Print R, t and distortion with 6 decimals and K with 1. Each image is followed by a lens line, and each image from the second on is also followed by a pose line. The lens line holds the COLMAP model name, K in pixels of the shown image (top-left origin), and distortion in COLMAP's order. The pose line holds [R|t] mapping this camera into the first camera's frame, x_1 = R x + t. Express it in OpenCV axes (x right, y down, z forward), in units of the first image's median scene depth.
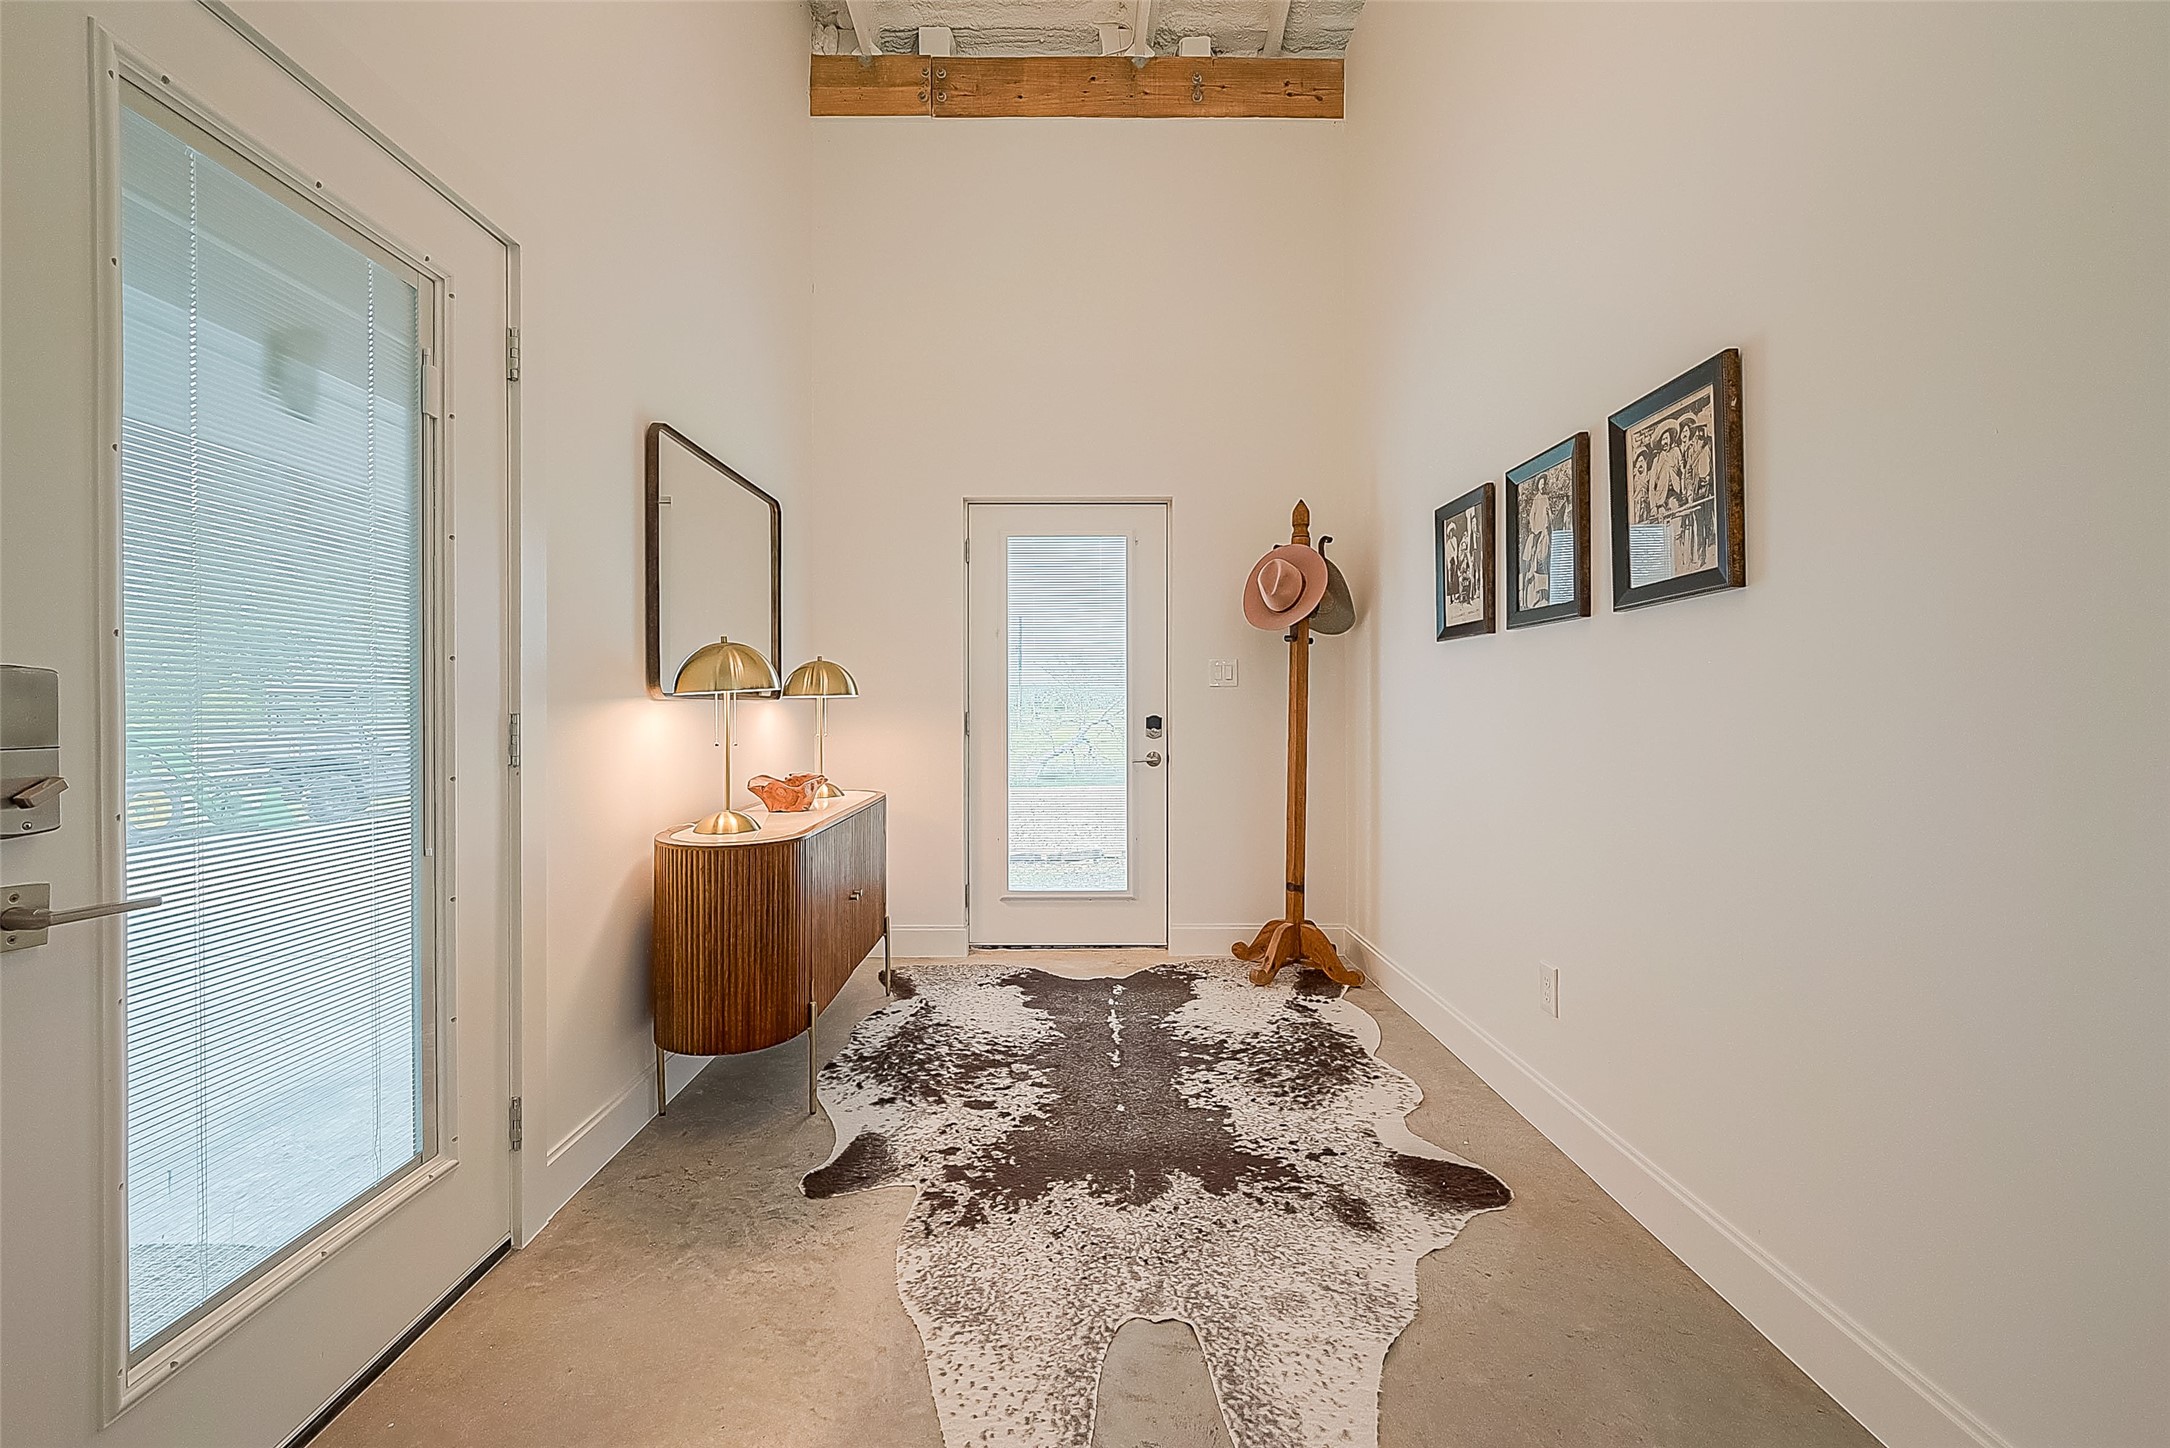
lens RADIAL K [[888.4, 0, 1081.5], [0, 888.4, 710.3], [0, 0, 1]] dist [0.000498, 0.000019]
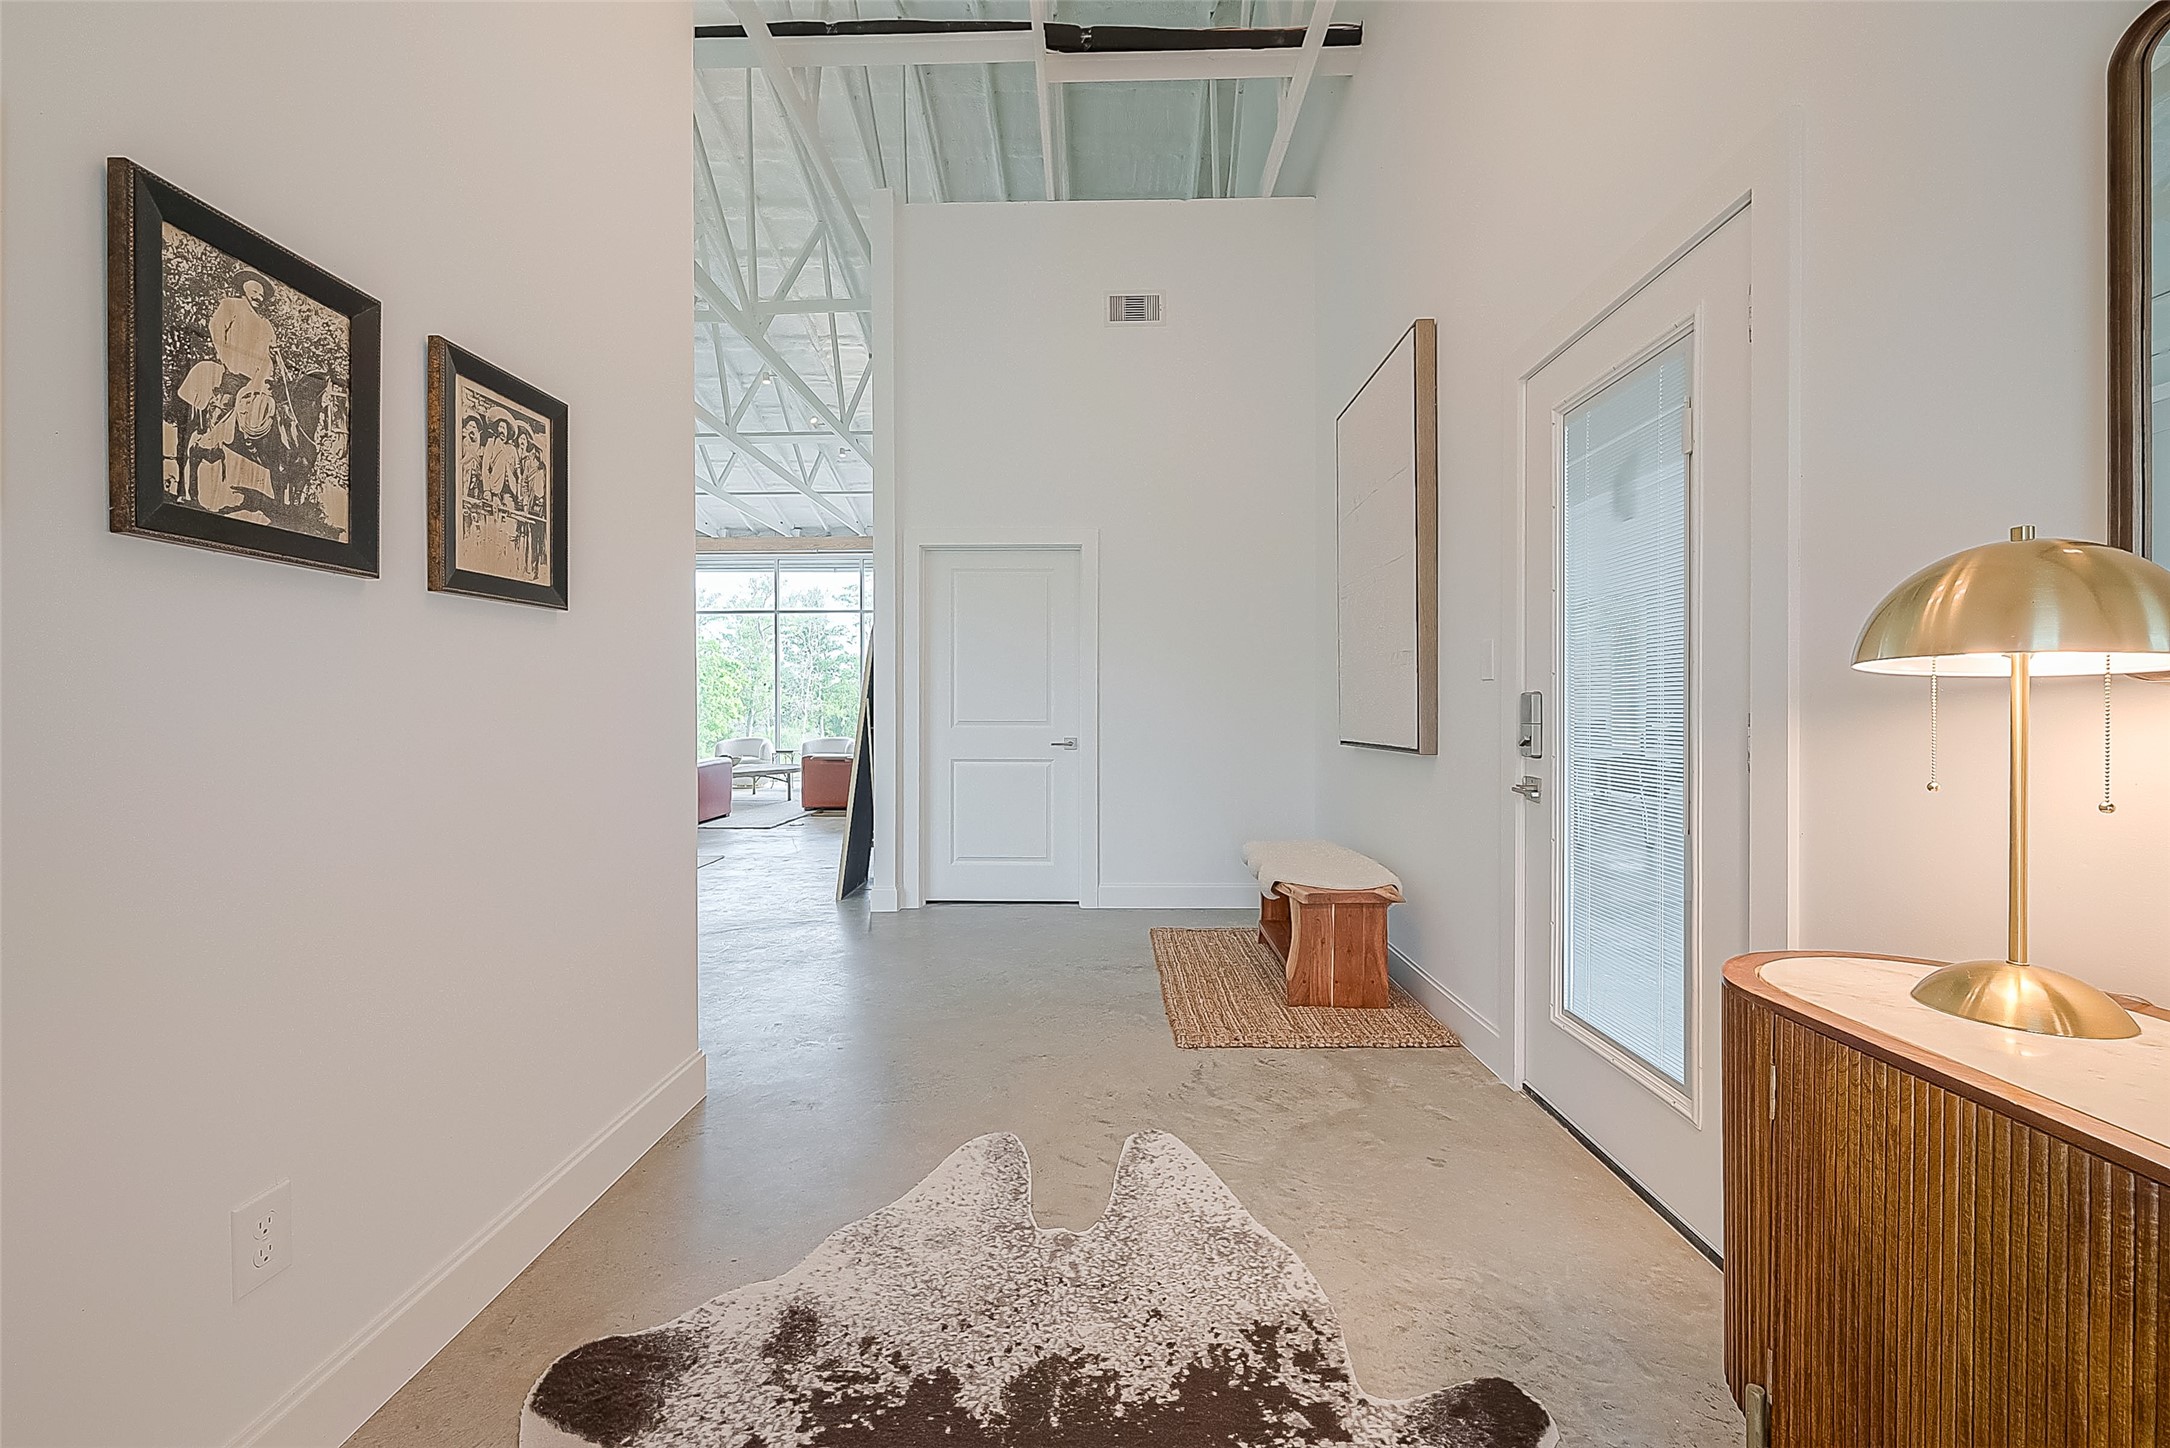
lens RADIAL K [[888.4, 0, 1090.5], [0, 888.4, 719.1], [0, 0, 1]] dist [0.000498, 0.000019]
pose [[-0.999766, 0.004768, 0.021120, 0.015841], [0.005067, 0.999888, 0.014100, -0.006933], [-0.021051, 0.014203, -0.999678, 1.923193]]
